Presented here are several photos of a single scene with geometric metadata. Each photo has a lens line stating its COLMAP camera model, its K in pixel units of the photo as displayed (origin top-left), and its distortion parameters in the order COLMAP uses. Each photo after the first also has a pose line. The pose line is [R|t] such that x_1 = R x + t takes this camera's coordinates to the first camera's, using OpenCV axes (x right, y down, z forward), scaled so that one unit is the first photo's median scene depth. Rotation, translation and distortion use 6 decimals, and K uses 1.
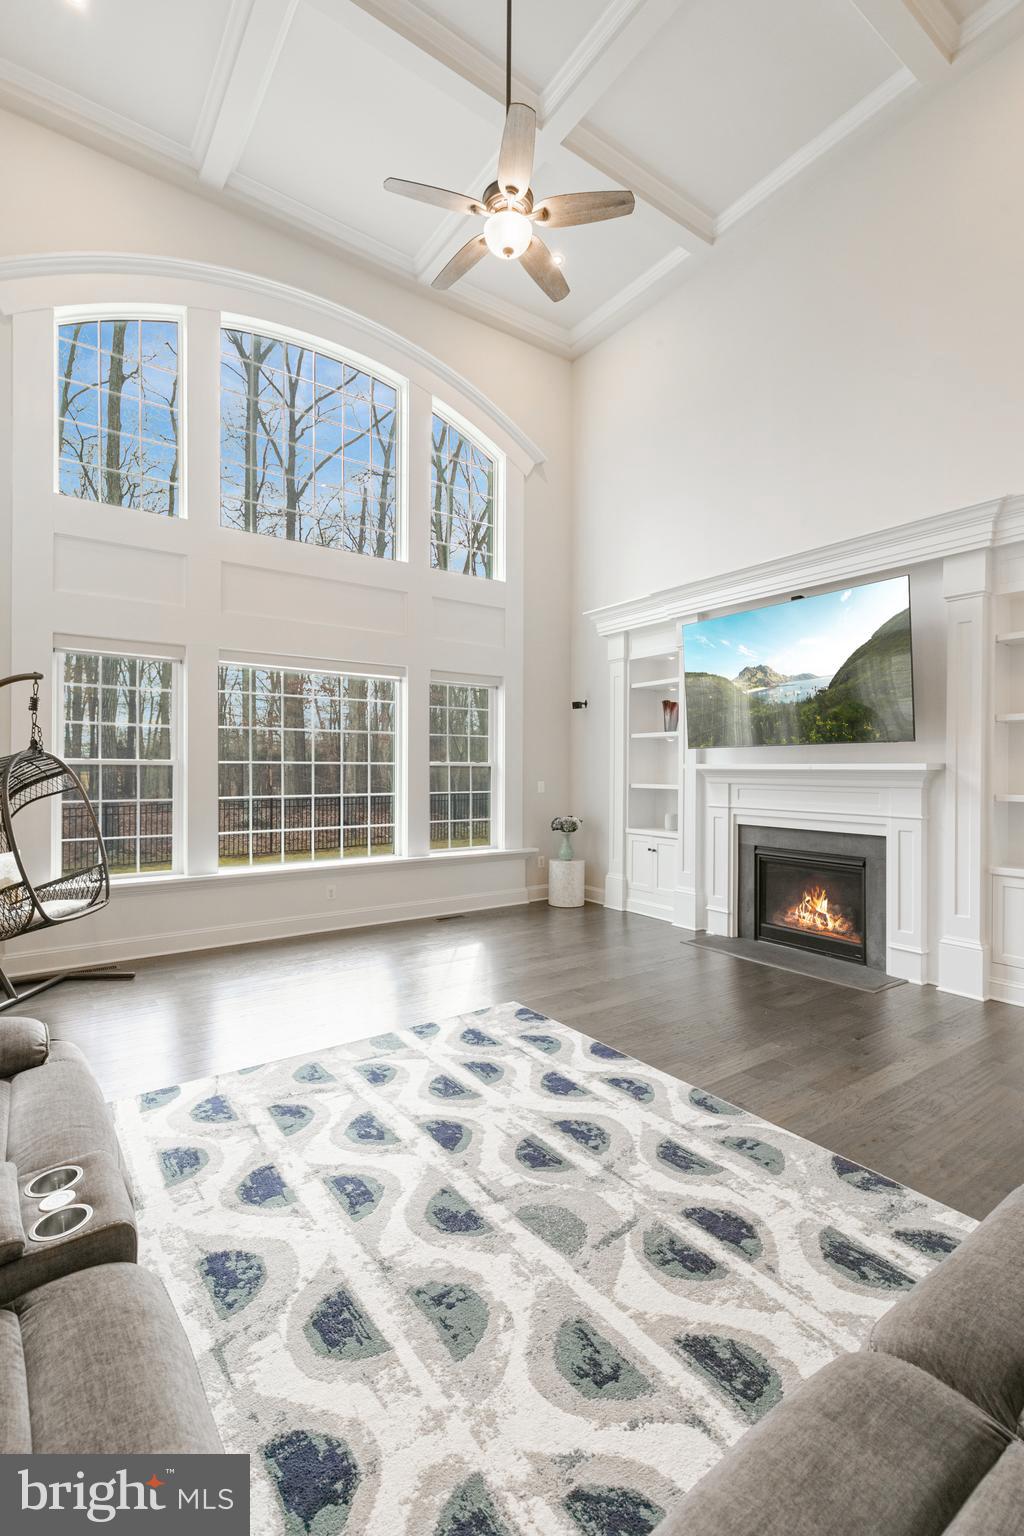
lens RADIAL K [[690.0, 0, 513.8], [0, 690.0, 768.8], [0, 0, 1]] dist [0.009476, -0.001014]
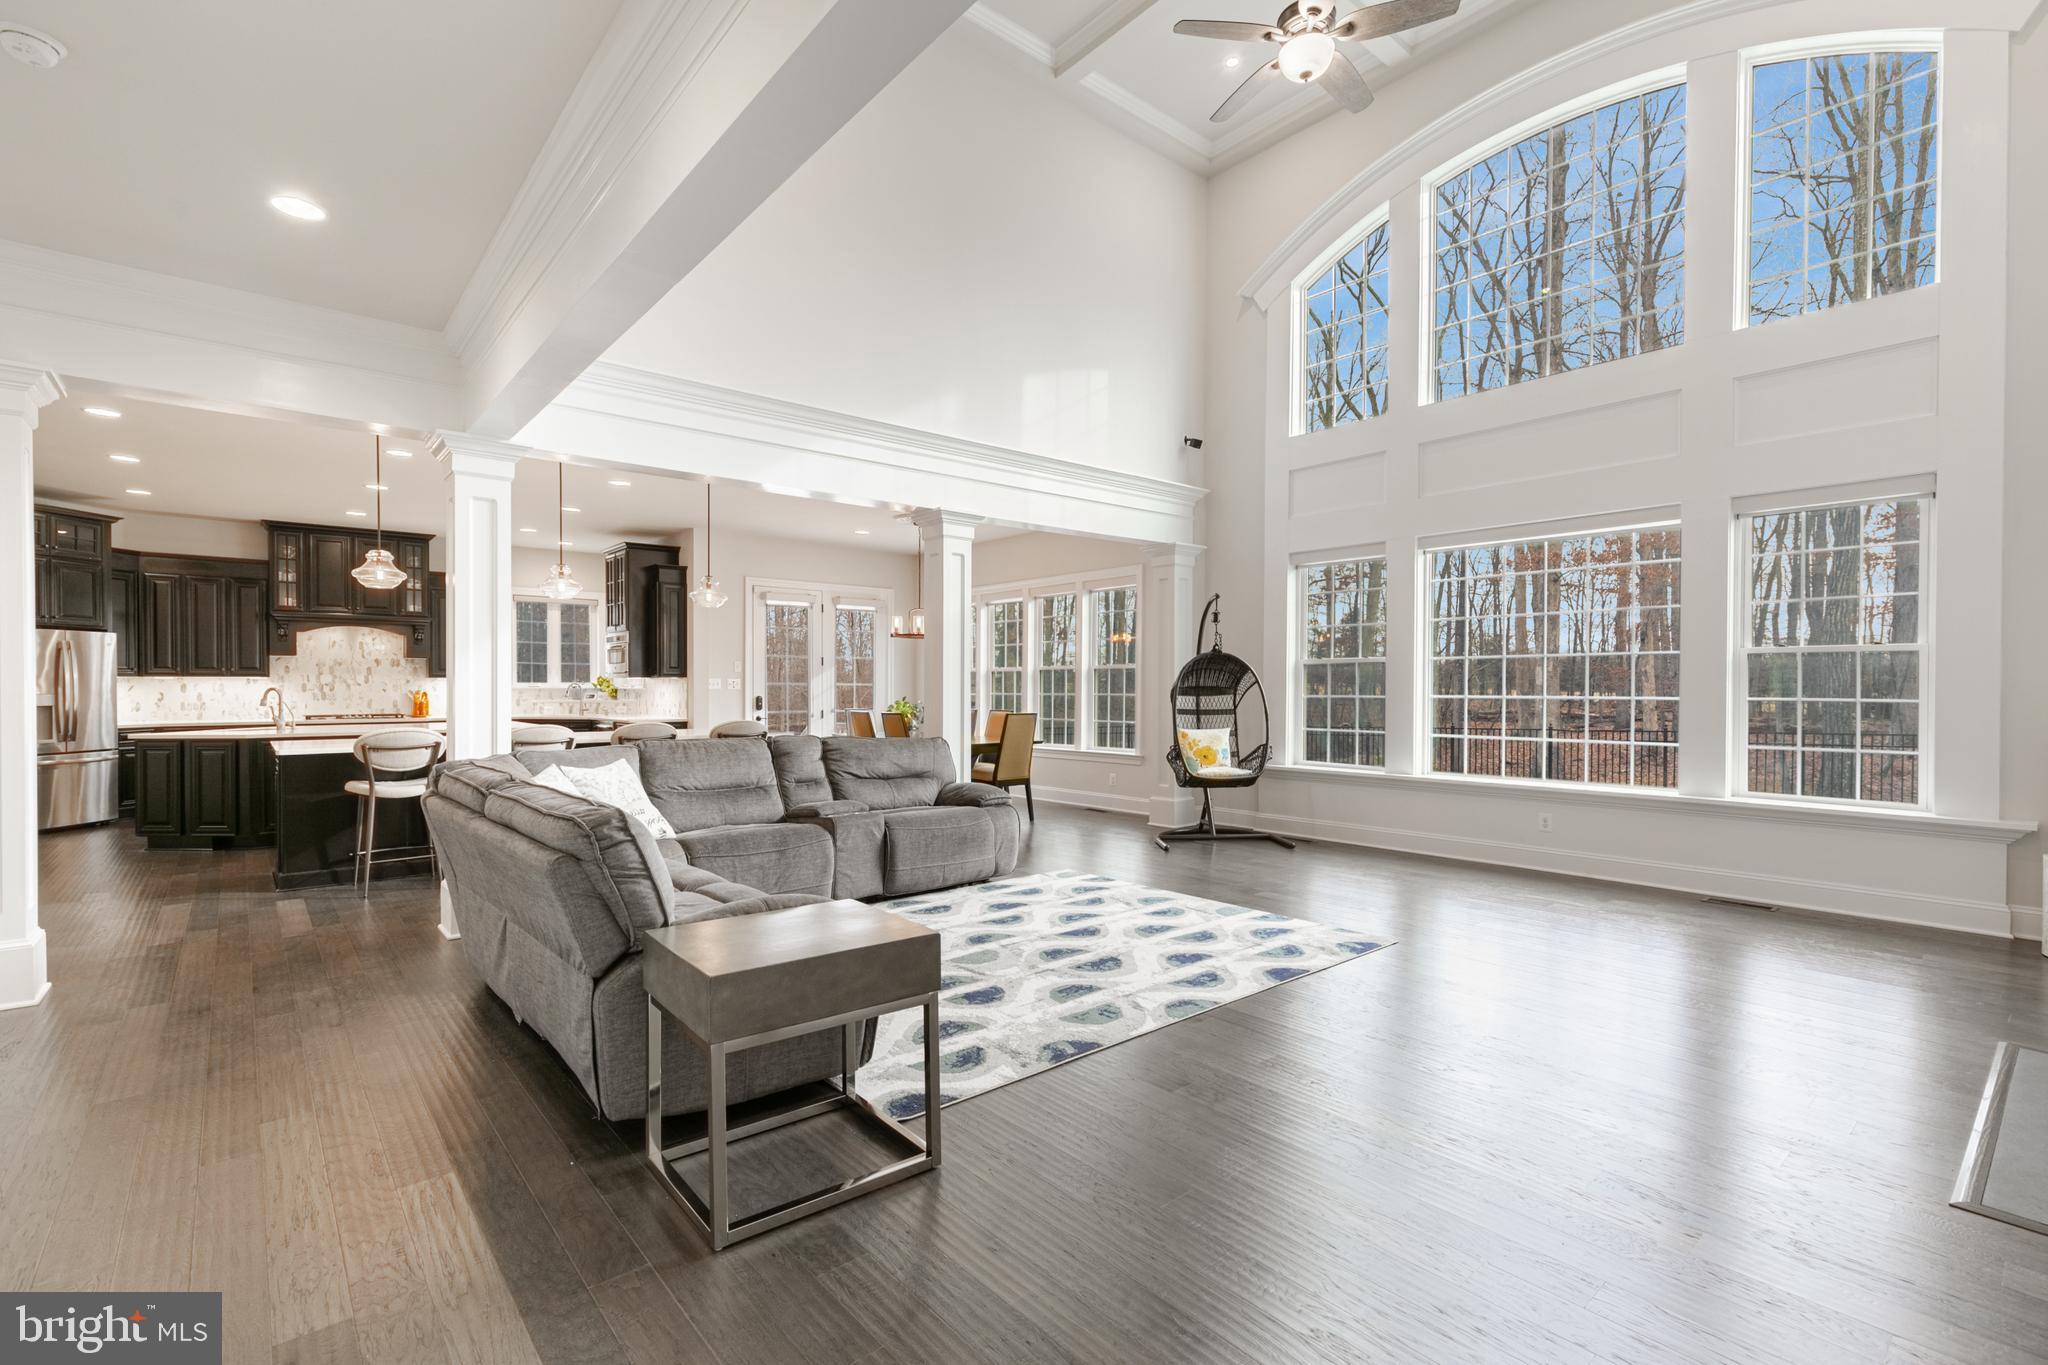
lens RADIAL K [[920.0, 0, 1019.0], [0, 920.0, 687.3], [0, 0, 1]] dist [0.009476, -0.001014]
pose [[0.079954, -0.002288, -0.996796, 1.278911], [-0.002472, 0.999994, -0.002494, 0.058415], [0.996795, 0.002663, 0.079948, 0.591561]]
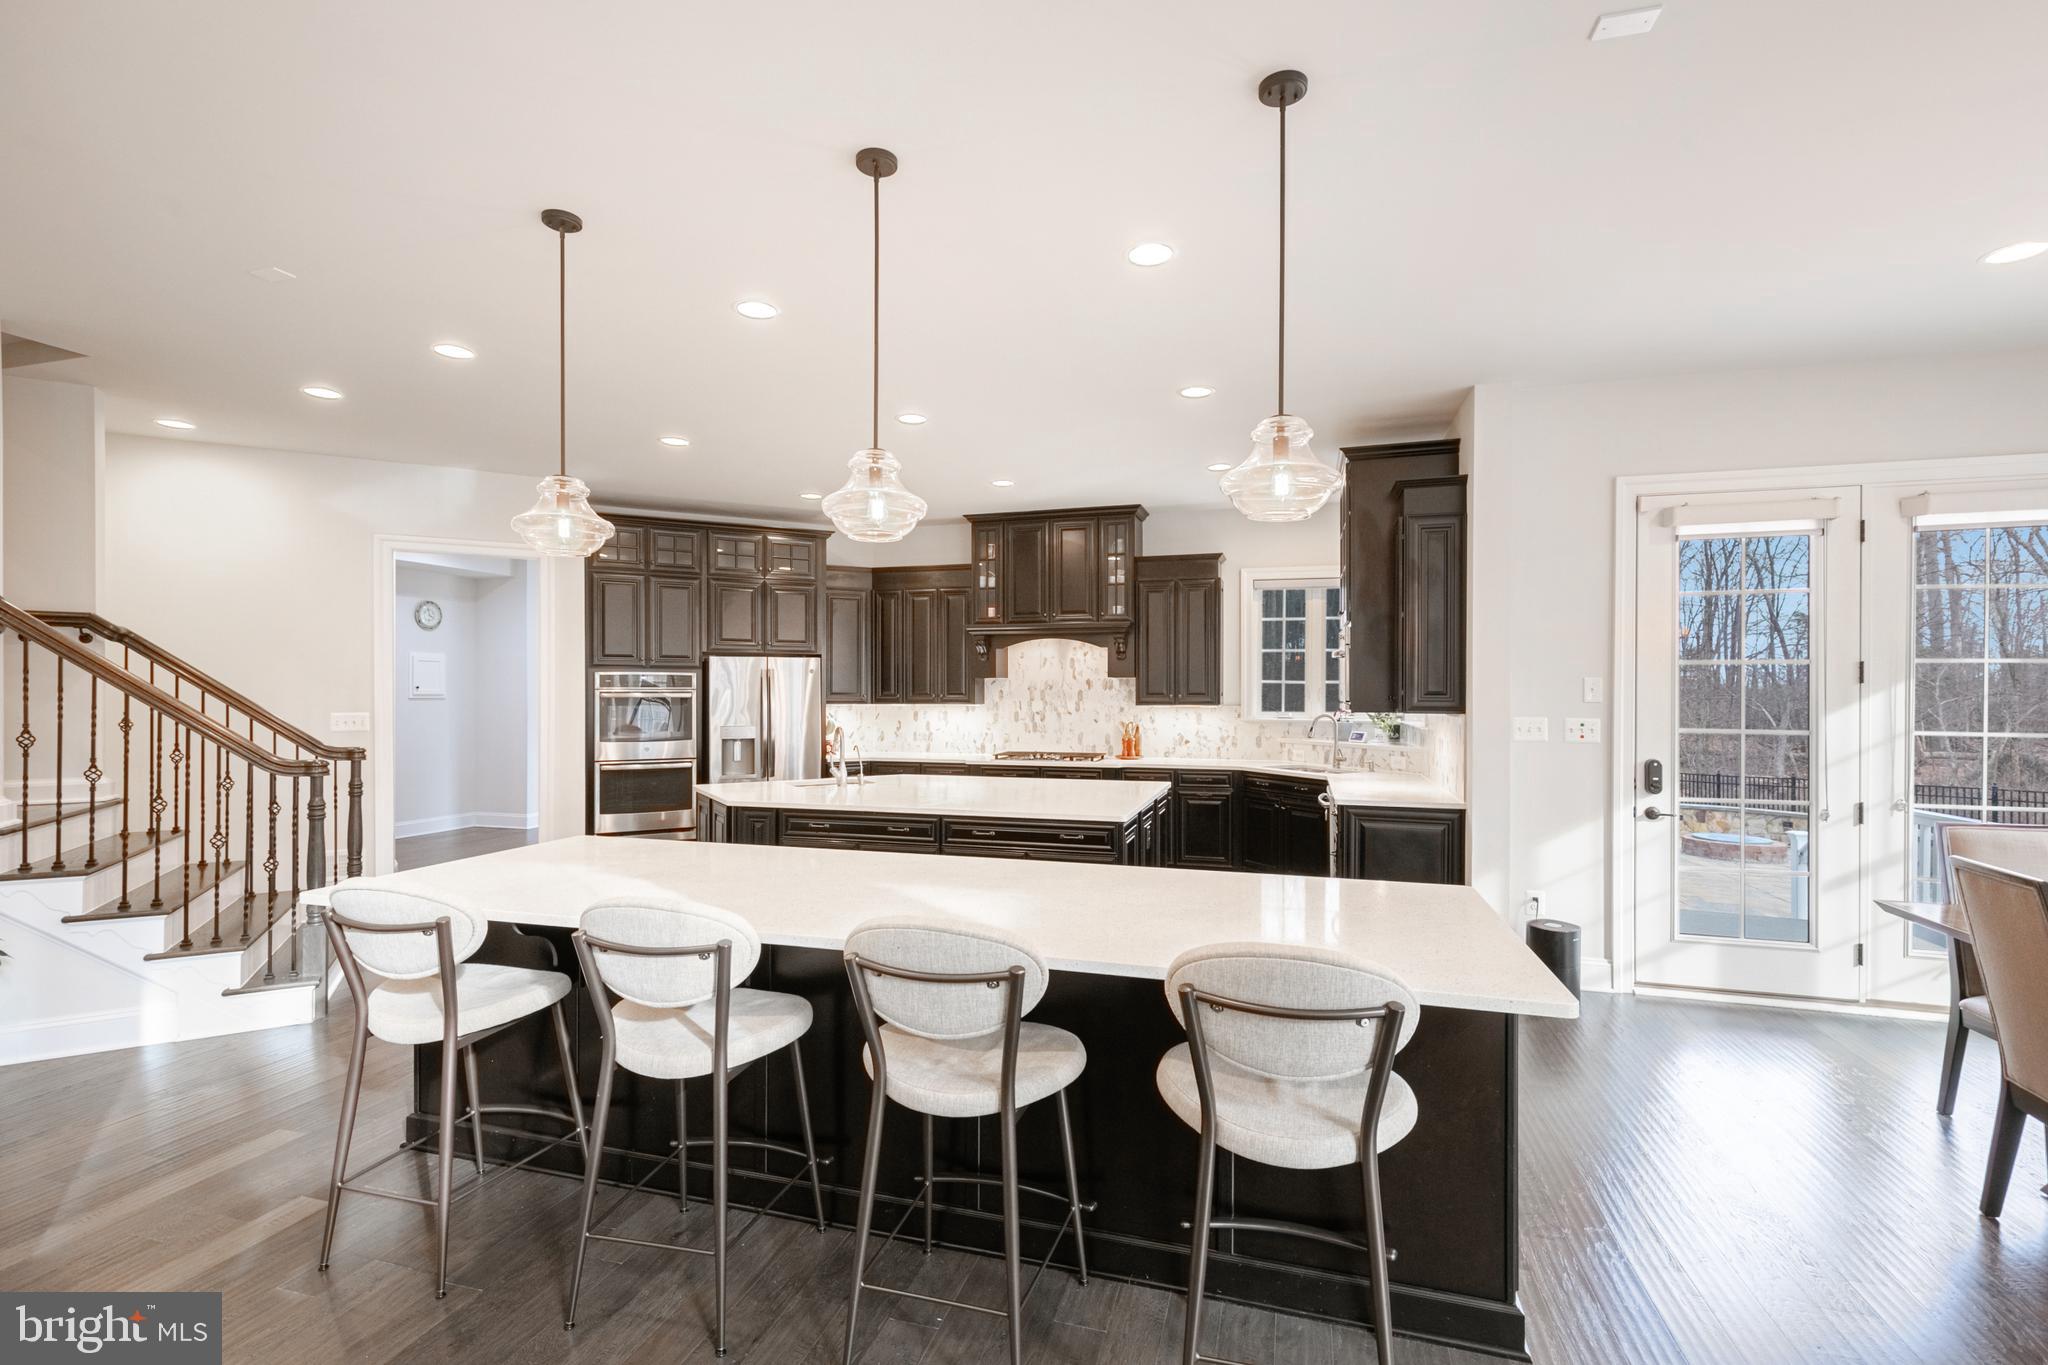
lens RADIAL K [[920.0, 0, 1021.0], [0, 920.0, 691.3], [0, 0, 1]] dist [0.009476, -0.001014]
pose [[-0.788239, -0.004021, -0.615356, -0.414304], [-0.005288, 0.999986, 0.000240, -0.010379], [0.615347, 0.003443, -0.788249, 0.440166]]
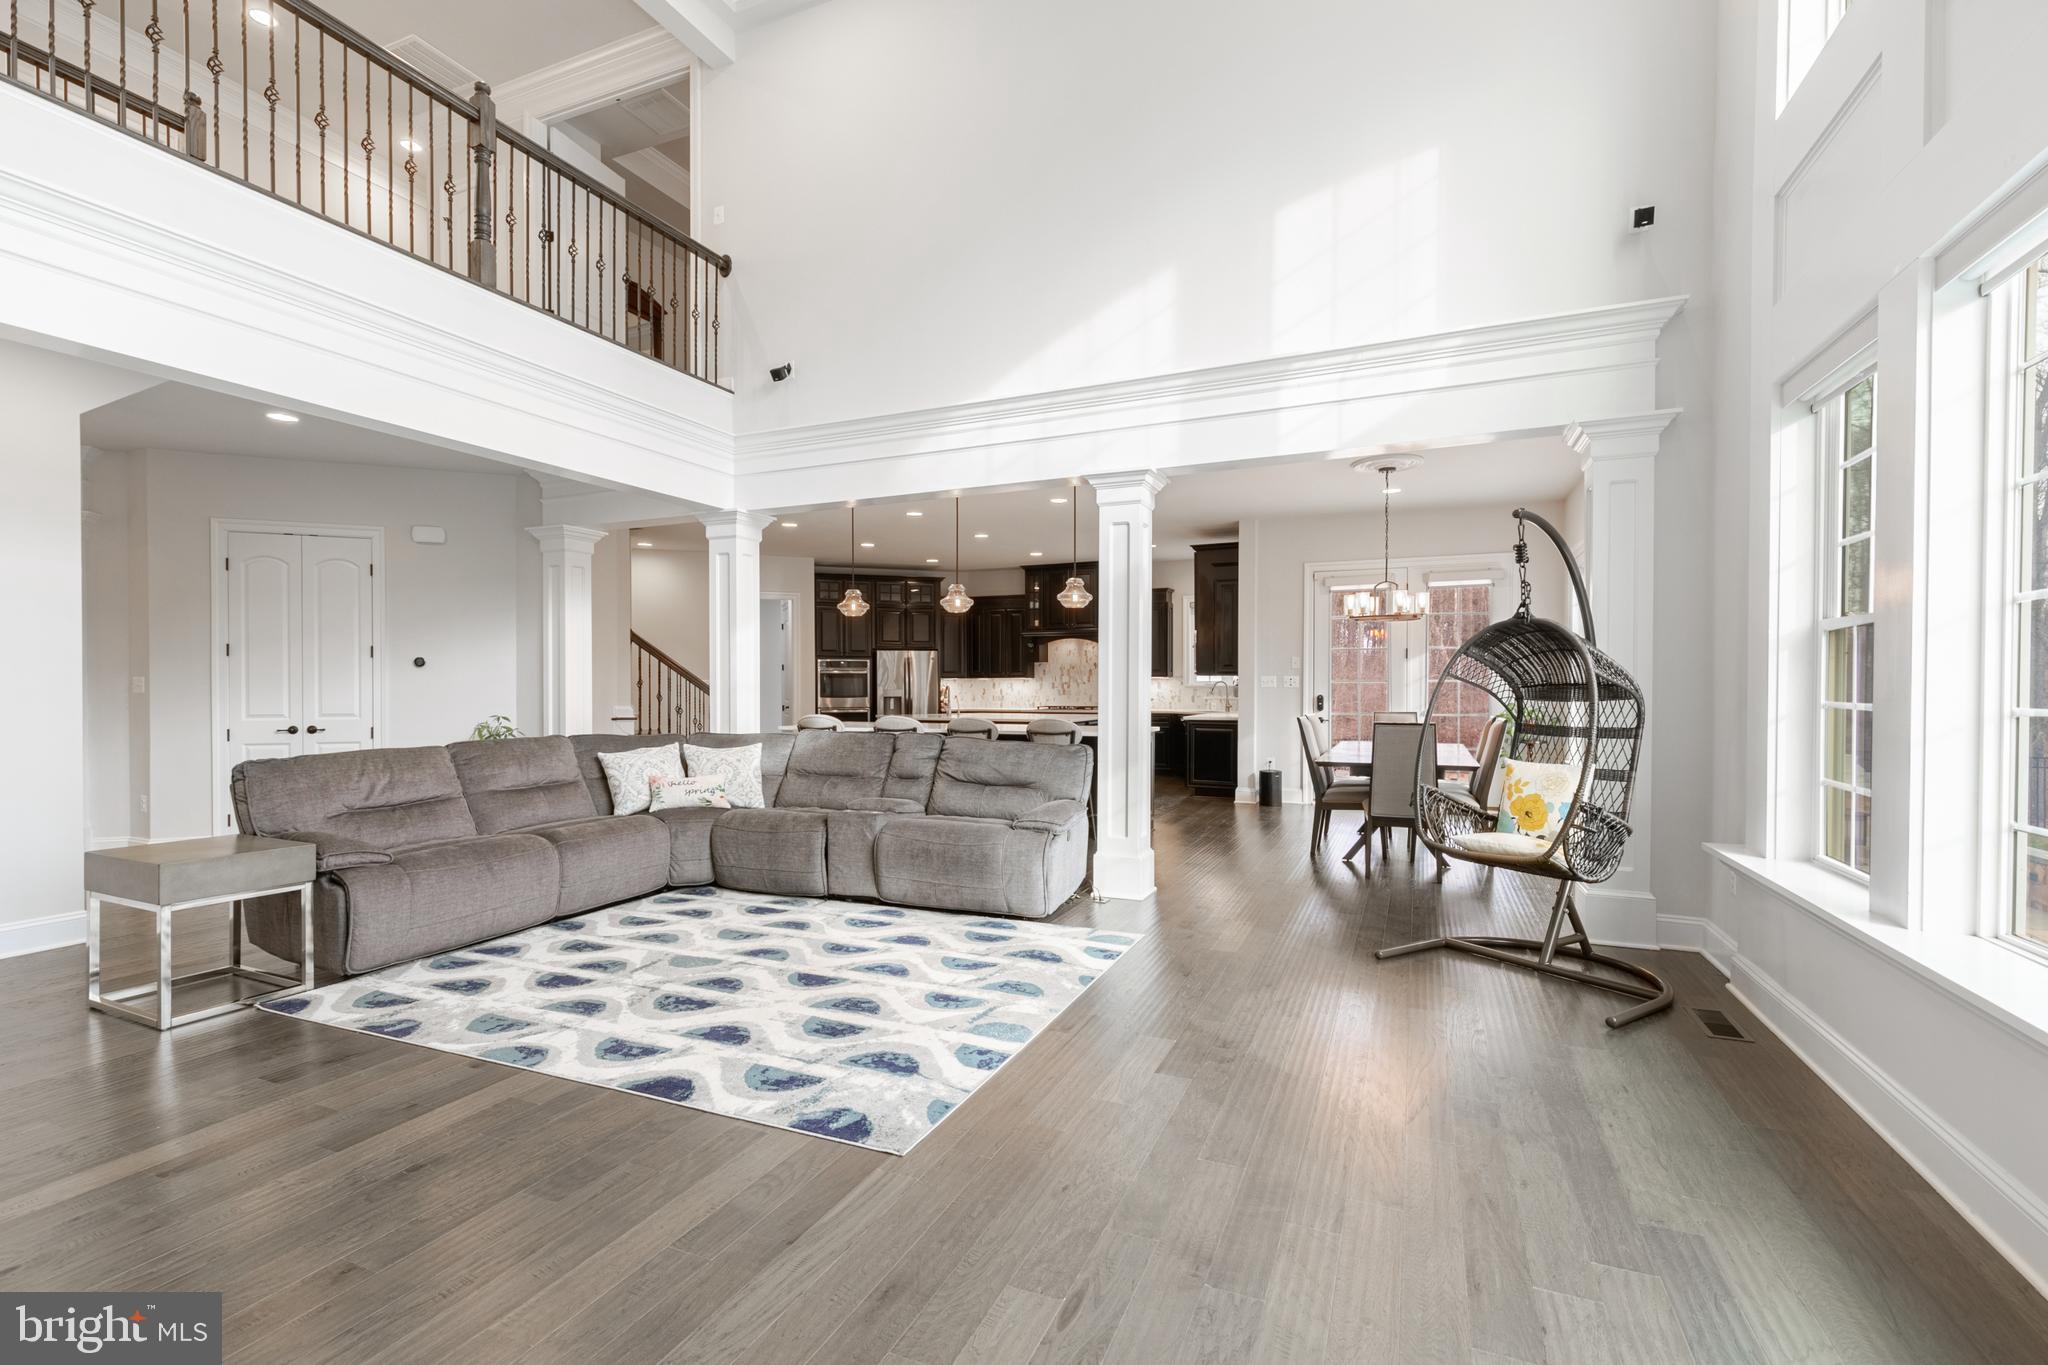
lens RADIAL K [[920.0, 0, 1020.7], [0, 920.0, 687.5], [0, 0, 1]] dist [0.009476, -0.001014]
pose [[-0.858644, 0.000563, -0.512573, 0.289726], [-0.001635, 0.999991, 0.003837, 0.050963], [0.512570, 0.004132, -0.858635, 1.907107]]
